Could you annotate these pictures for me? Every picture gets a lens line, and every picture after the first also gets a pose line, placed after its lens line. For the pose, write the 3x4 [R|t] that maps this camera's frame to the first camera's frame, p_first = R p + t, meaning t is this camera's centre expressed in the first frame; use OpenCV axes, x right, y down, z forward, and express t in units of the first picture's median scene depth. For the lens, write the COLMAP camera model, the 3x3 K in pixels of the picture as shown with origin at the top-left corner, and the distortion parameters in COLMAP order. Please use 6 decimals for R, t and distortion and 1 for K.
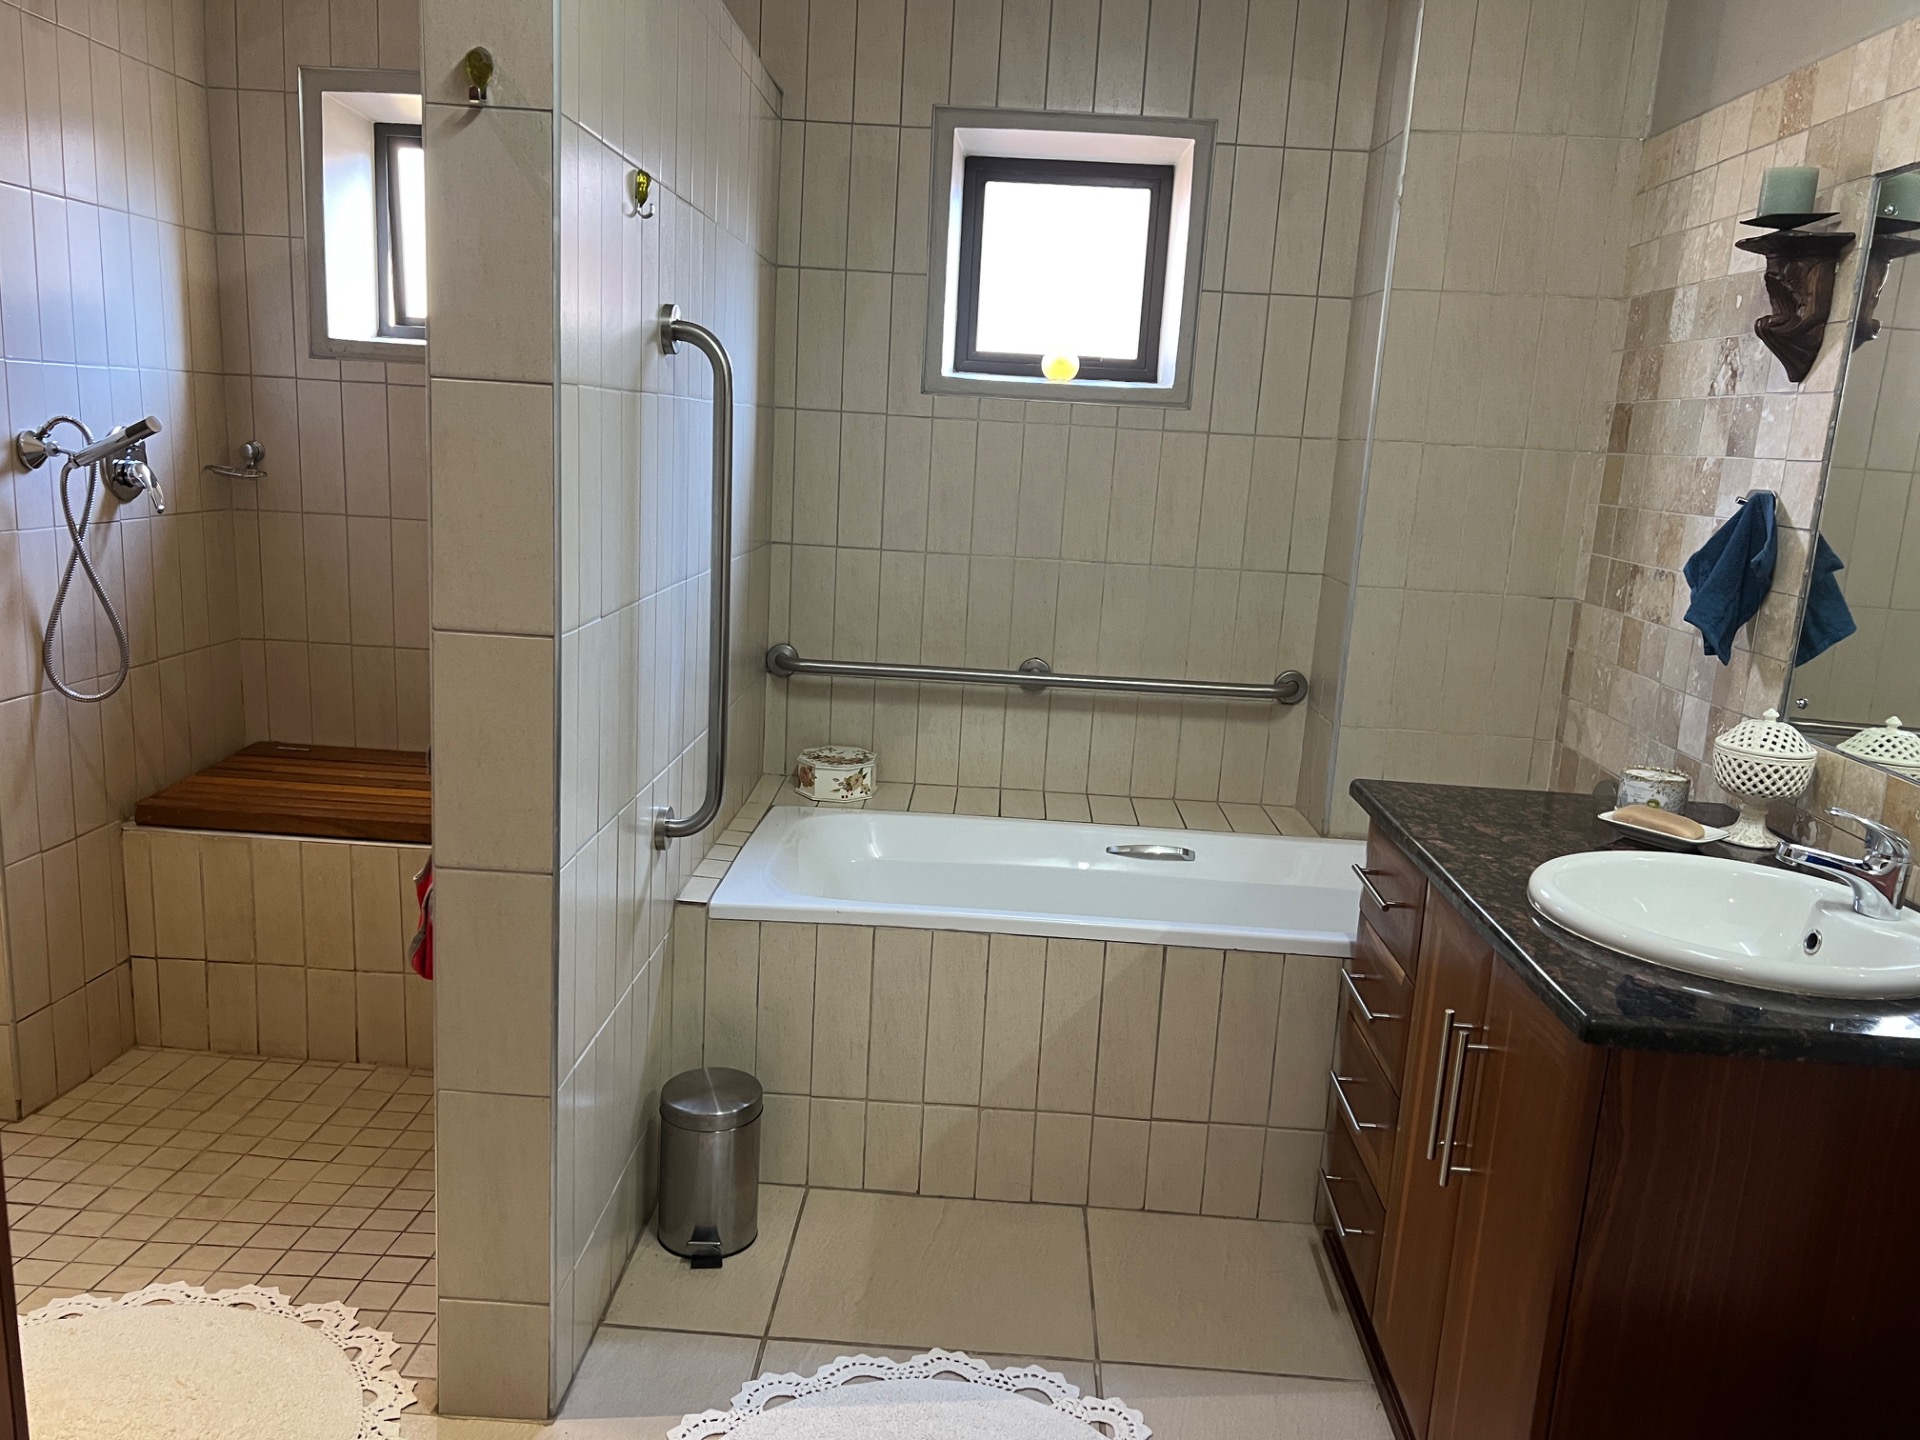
lens RADIAL K [[1434.9, 0, 975.3], [0, 1434.9, 728.6], [0, 0, 1]] dist [0.087044, -0.122910]
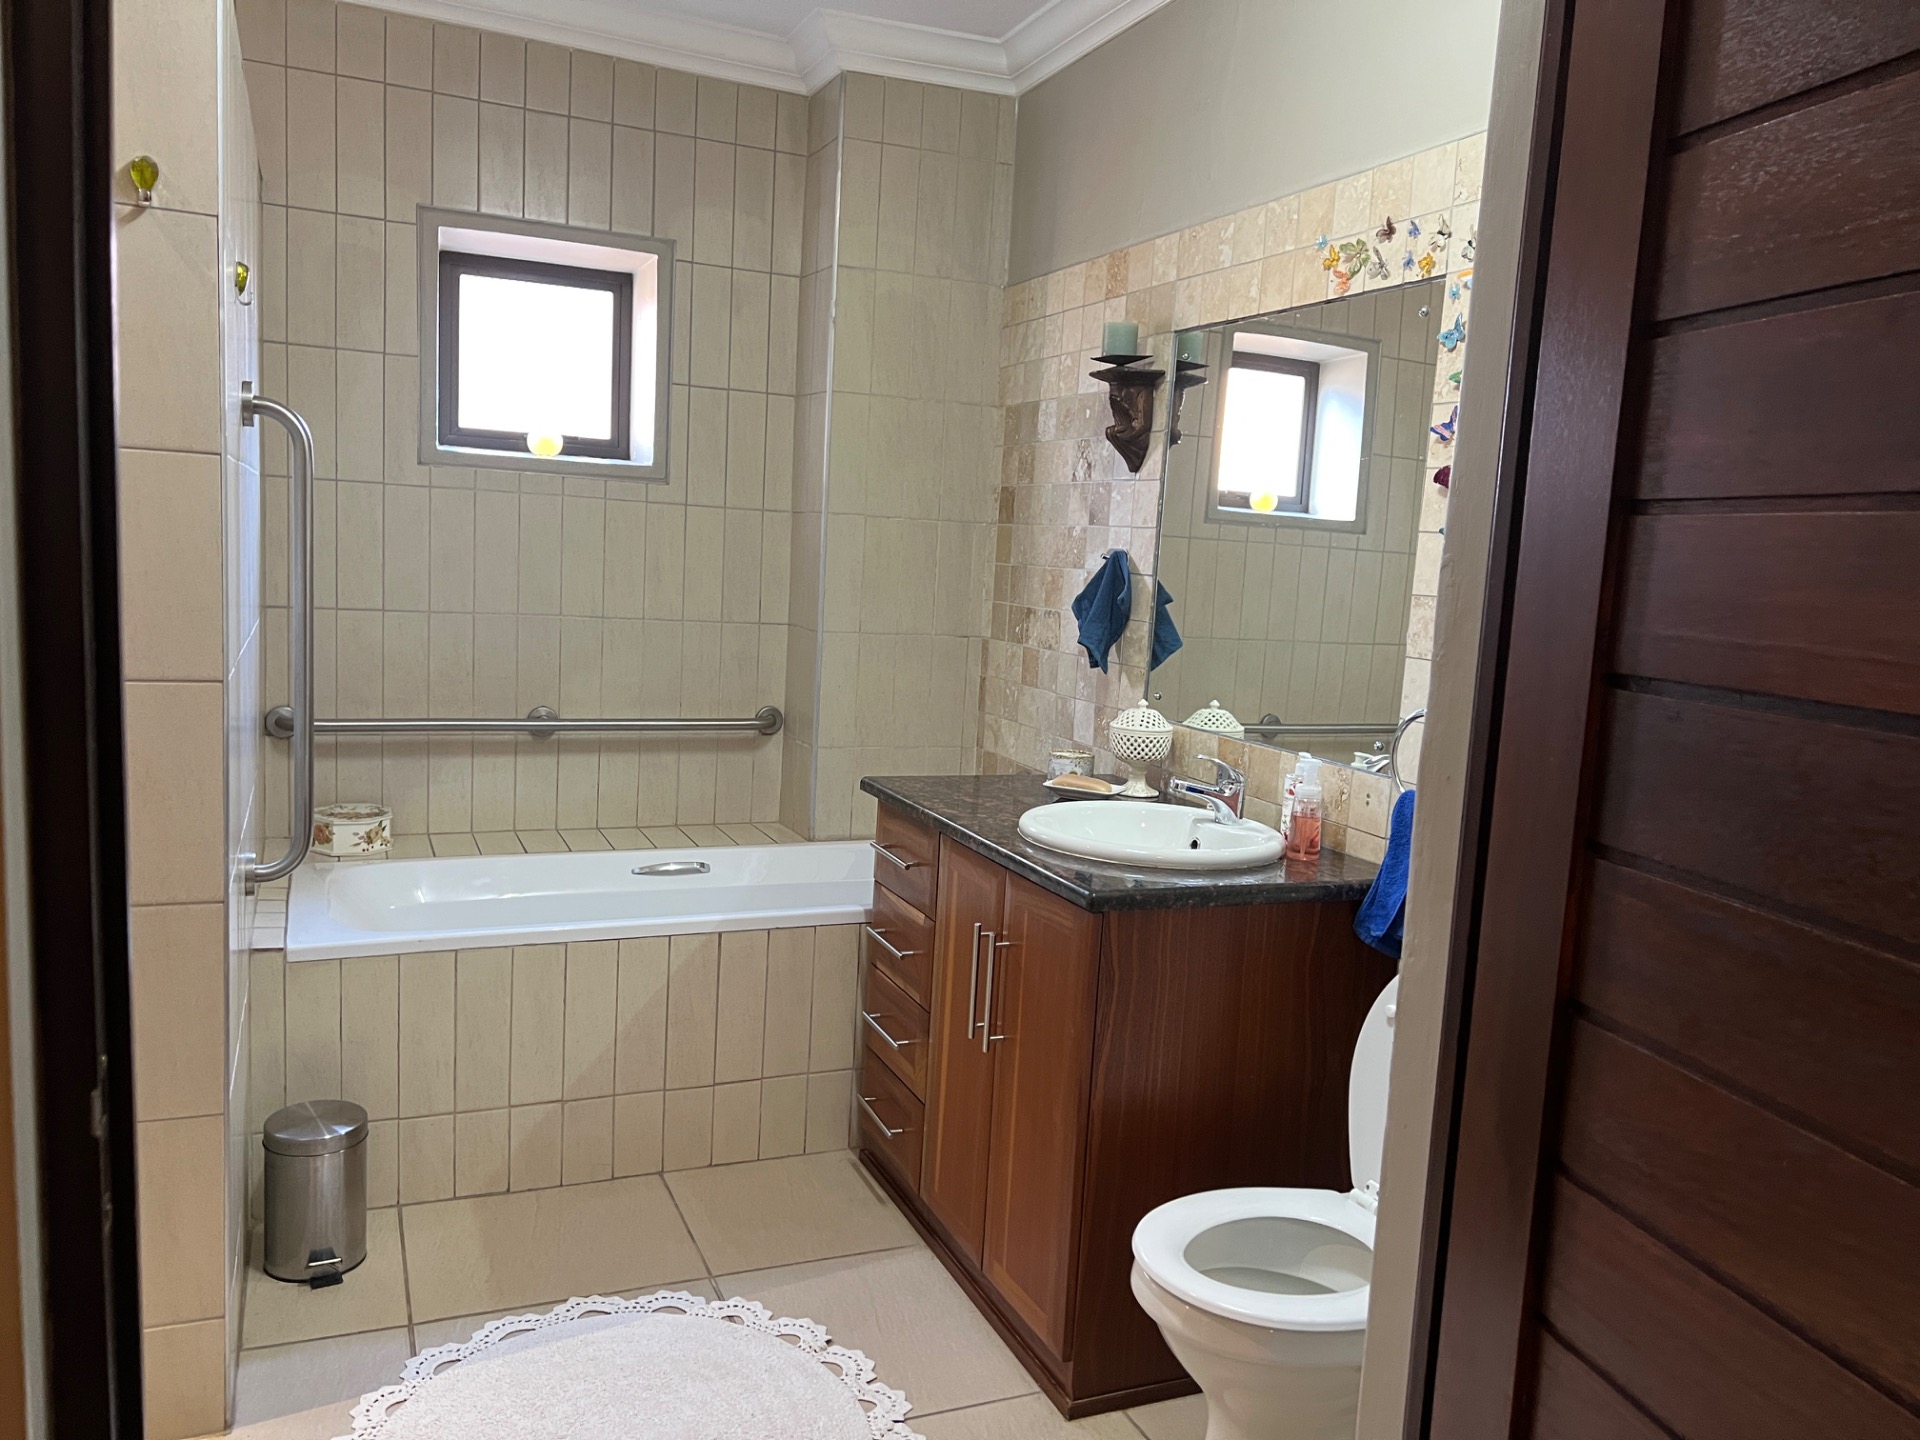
lens RADIAL K [[1434.9, 0, 975.3], [0, 1434.9, 728.6], [0, 0, 1]] dist [0.087044, -0.122910]
pose [[0.898999, -0.062049, 0.433533, -0.176597], [0.084164, 0.995938, -0.031984, 0.038116], [-0.429788, 0.065241, 0.900570, -0.161570]]
